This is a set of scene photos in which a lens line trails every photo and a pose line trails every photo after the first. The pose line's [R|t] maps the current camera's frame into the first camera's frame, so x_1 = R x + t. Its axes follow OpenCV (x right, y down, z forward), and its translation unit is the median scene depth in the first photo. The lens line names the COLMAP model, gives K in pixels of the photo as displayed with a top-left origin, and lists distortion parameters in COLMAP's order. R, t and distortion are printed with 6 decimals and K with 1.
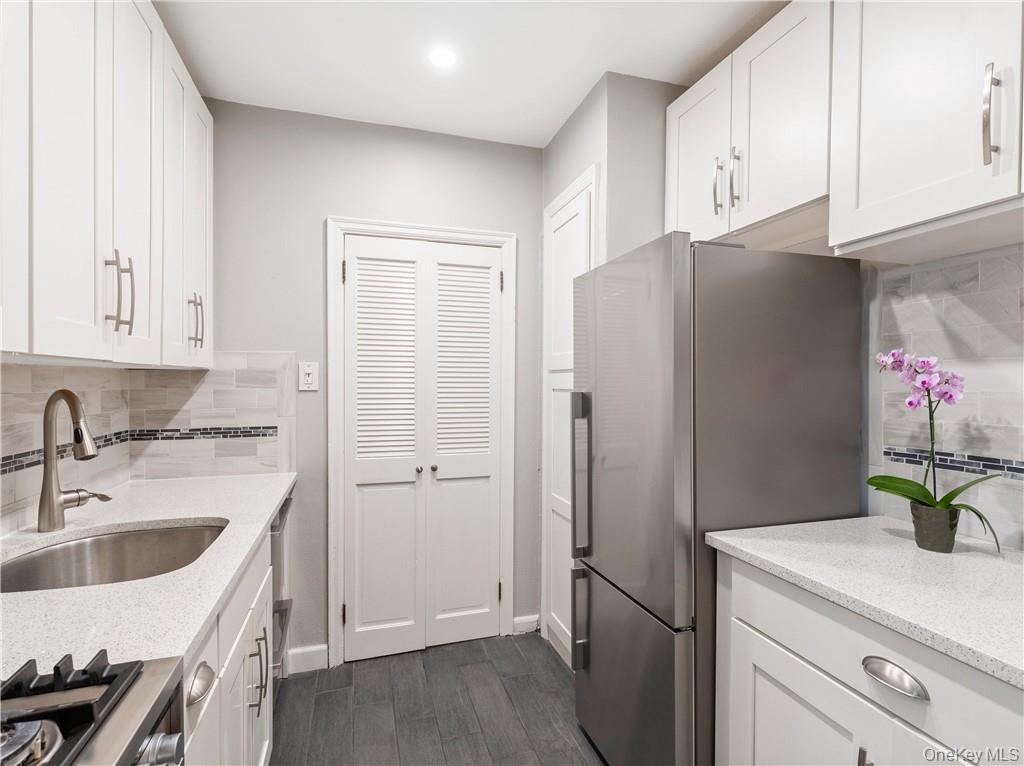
lens RADIAL K [[523.0, 0, 513.3], [0, 523.0, 383.5], [0, 0, 1]] dist [0.000931, -0.002167]
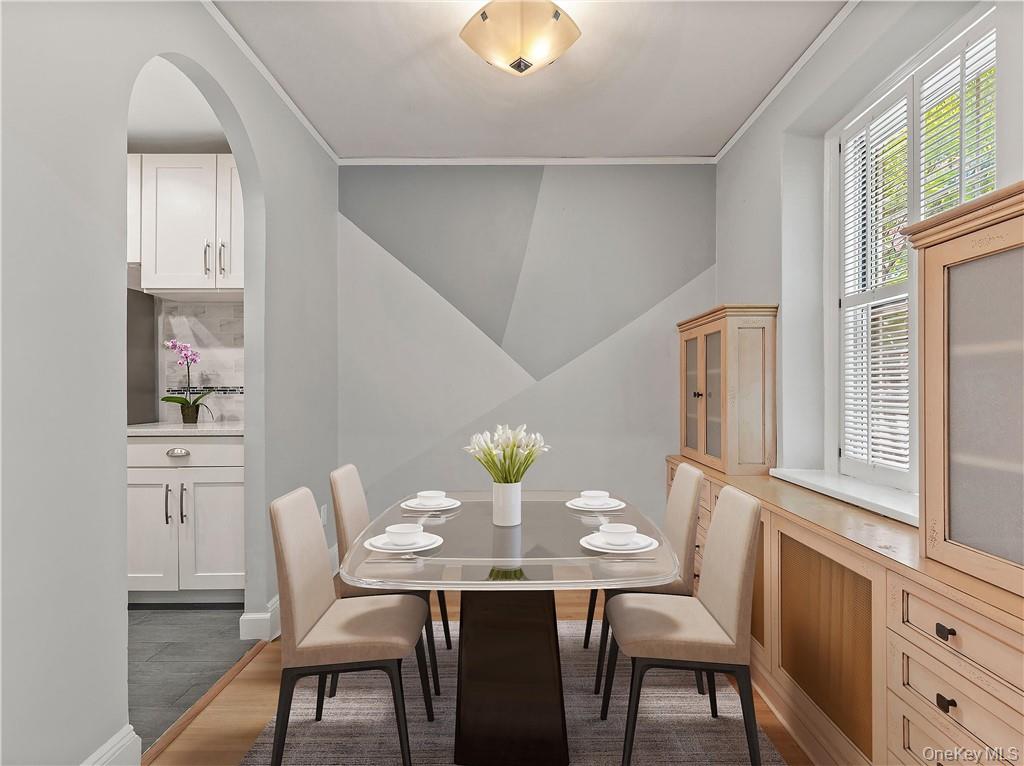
lens RADIAL K [[523.0, 0, 517.2], [0, 523.0, 384.2], [0, 0, 1]] dist [0.000931, -0.002167]
pose [[0.321823, -0.008325, 0.946763, -1.136556], [0.010861, 0.999928, 0.005101, 0.160864], [-0.946738, 0.008641, 0.321890, -1.382008]]
